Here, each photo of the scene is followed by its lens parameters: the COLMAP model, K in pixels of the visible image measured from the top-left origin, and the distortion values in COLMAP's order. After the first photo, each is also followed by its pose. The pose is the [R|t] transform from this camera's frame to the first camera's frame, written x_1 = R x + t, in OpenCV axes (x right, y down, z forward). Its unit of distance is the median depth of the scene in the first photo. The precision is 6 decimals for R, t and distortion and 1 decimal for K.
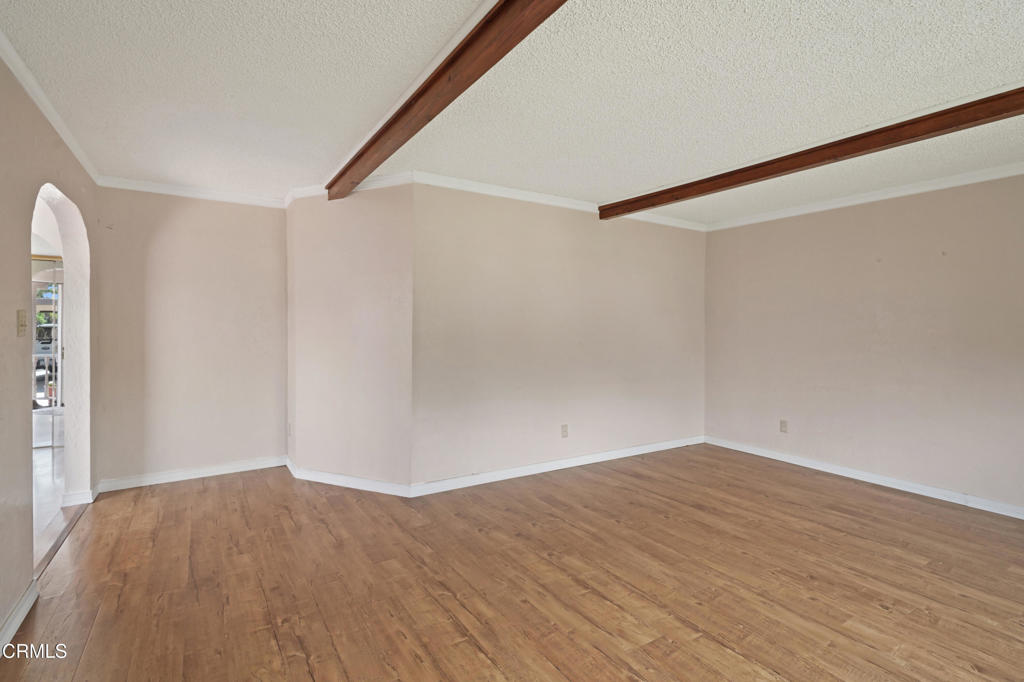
lens RADIAL K [[473.6, 0, 507.2], [0, 473.6, 341.8], [0, 0, 1]] dist [-0.001938, 0.000381]
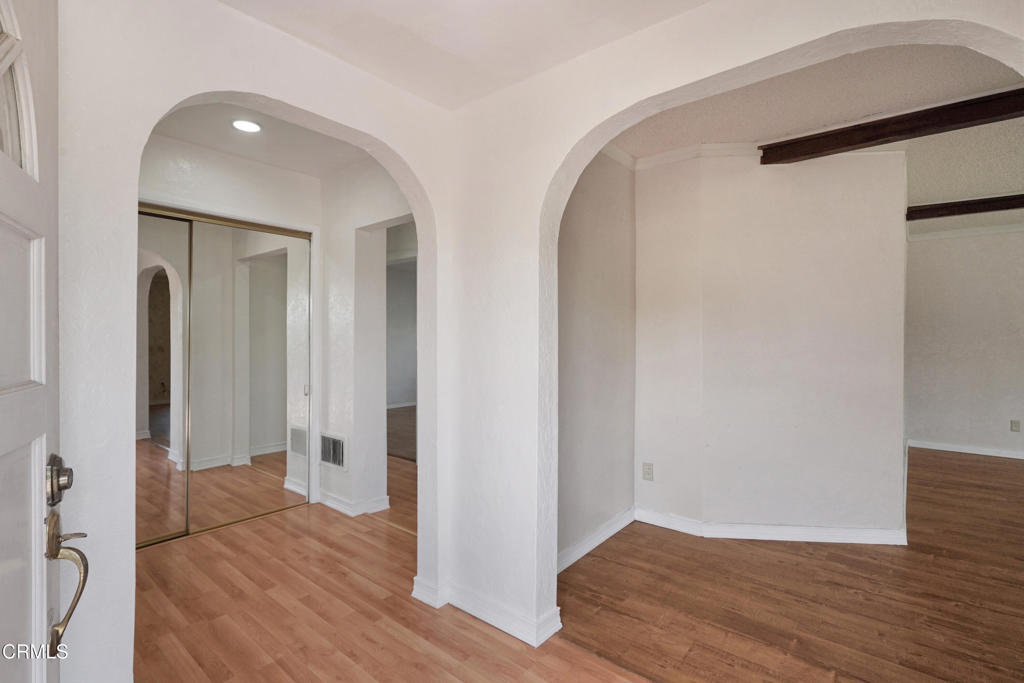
lens RADIAL K [[473.6, 0, 513.9], [0, 473.6, 338.4], [0, 0, 1]] dist [-0.001938, 0.000381]
pose [[0.950592, 0.003587, 0.310423, -1.085372], [0.004777, 0.999646, -0.026179, 0.000595], [-0.310407, 0.026369, 0.950238, 0.445822]]
